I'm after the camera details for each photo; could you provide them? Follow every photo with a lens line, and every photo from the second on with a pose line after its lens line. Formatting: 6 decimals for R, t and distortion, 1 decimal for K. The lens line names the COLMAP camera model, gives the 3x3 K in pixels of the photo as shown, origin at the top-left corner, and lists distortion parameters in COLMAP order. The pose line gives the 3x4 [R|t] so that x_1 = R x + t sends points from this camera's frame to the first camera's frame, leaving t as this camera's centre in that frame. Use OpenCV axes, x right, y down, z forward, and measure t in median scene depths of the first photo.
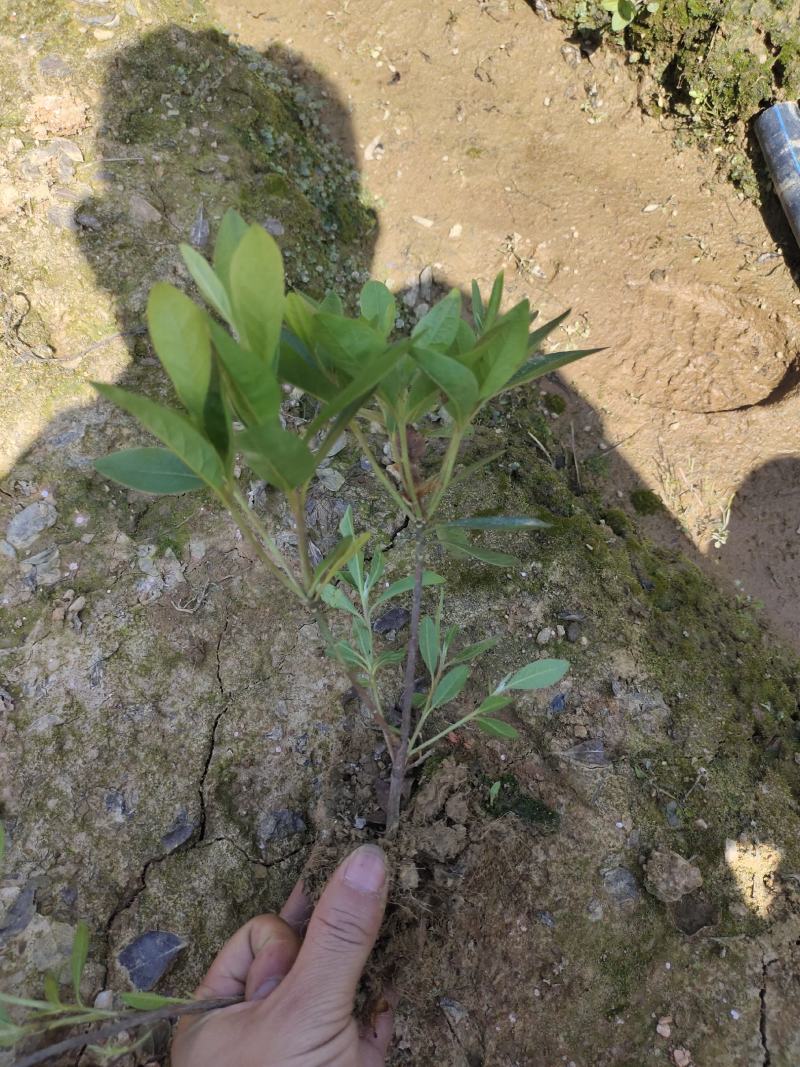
lens RADIAL K [[796.0, 0, 400.0], [0, 796.0, 533.5], [0, 0, 1]] dist [0.012998, -0.042982]
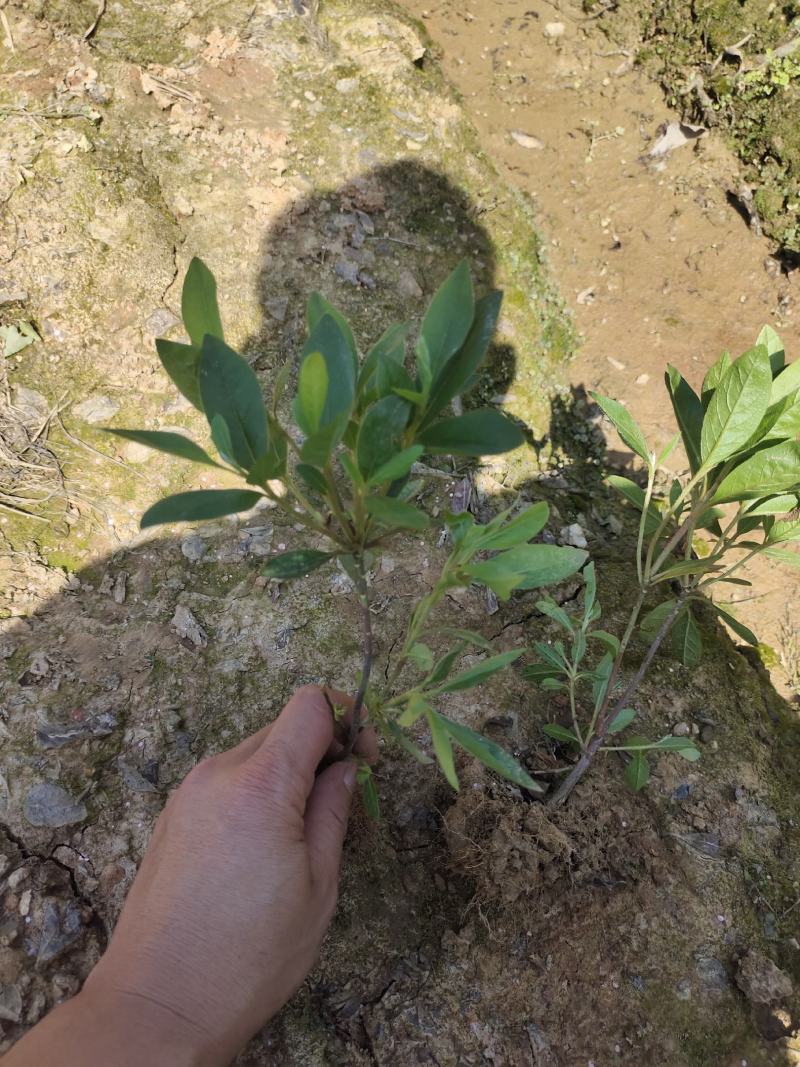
lens RADIAL K [[796.0, 0, 400.0], [0, 796.0, 533.5], [0, 0, 1]] dist [0.012998, -0.042982]
pose [[0.956801, 0.283119, -0.066148, -0.188435], [-0.290264, 0.943236, -0.161406, 0.165233], [0.016696, 0.173634, 0.984669, -0.118053]]
